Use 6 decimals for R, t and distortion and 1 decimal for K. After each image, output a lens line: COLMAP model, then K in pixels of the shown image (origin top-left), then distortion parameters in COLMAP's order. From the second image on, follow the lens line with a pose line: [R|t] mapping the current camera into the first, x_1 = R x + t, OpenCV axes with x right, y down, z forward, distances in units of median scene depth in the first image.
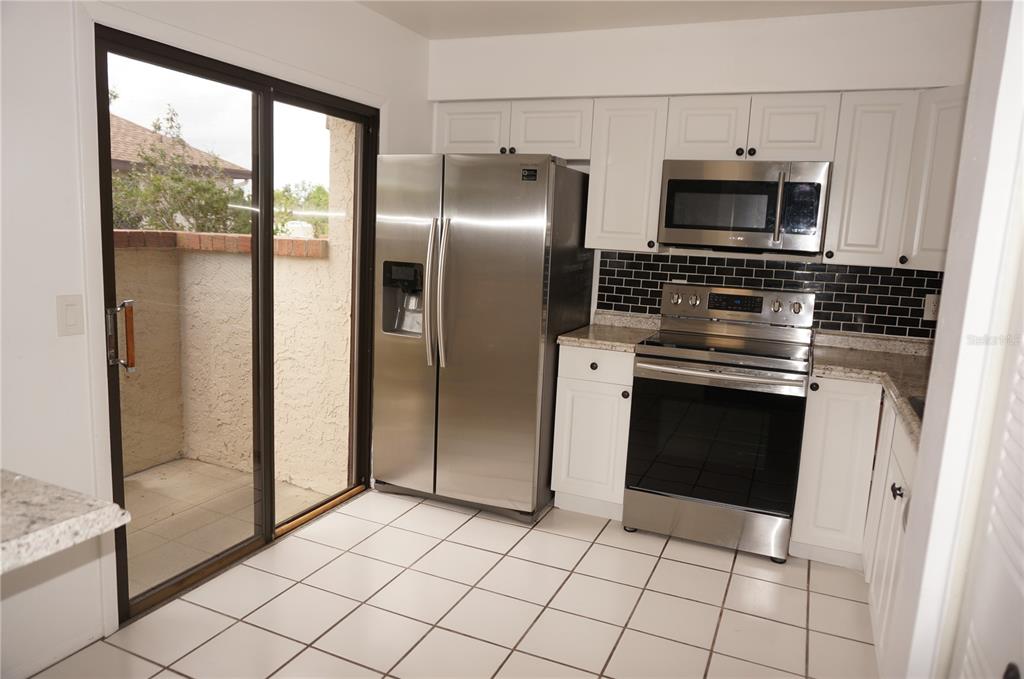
lens RADIAL K [[680.1, 0, 512.0], [0, 680.1, 339.5], [0, 0, 1]] dist [-0.004603, -0.000317]
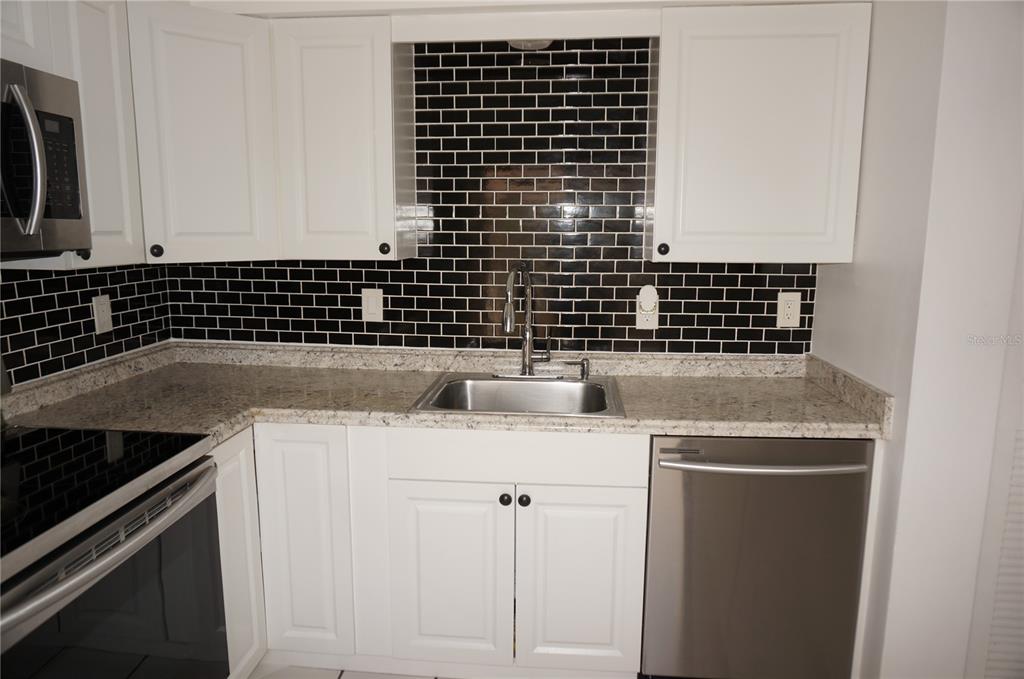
lens RADIAL K [[694.0, 0, 506.0], [0, 694.0, 343.2], [0, 0, 1]] dist [-0.027751, -0.000686]
pose [[-0.315625, -0.206326, 0.926181, -0.169156], [0.127931, 0.957909, 0.256990, -0.143848], [-0.940221, 0.199600, -0.275944, 0.788730]]
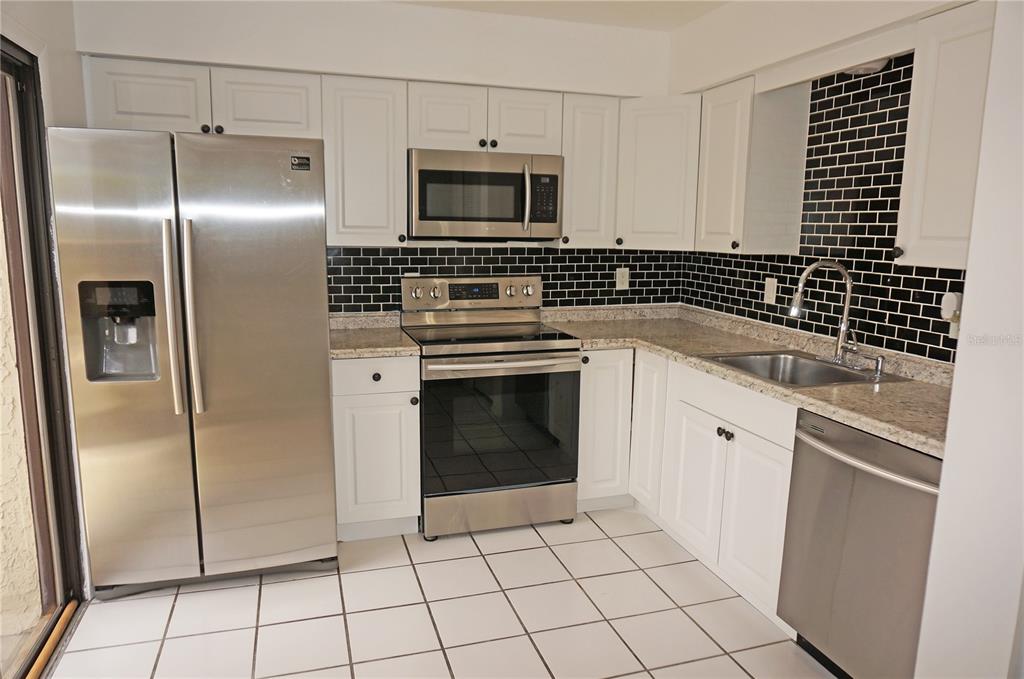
lens RADIAL K [[694.0, 0, 506.0], [0, 694.0, 343.2], [0, 0, 1]] dist [-0.027751, -0.000686]
pose [[0.758883, -0.147113, 0.634394, -0.325381], [0.126289, 0.988902, 0.078251, -0.055167], [-0.638865, 0.020733, 0.769039, 0.181859]]
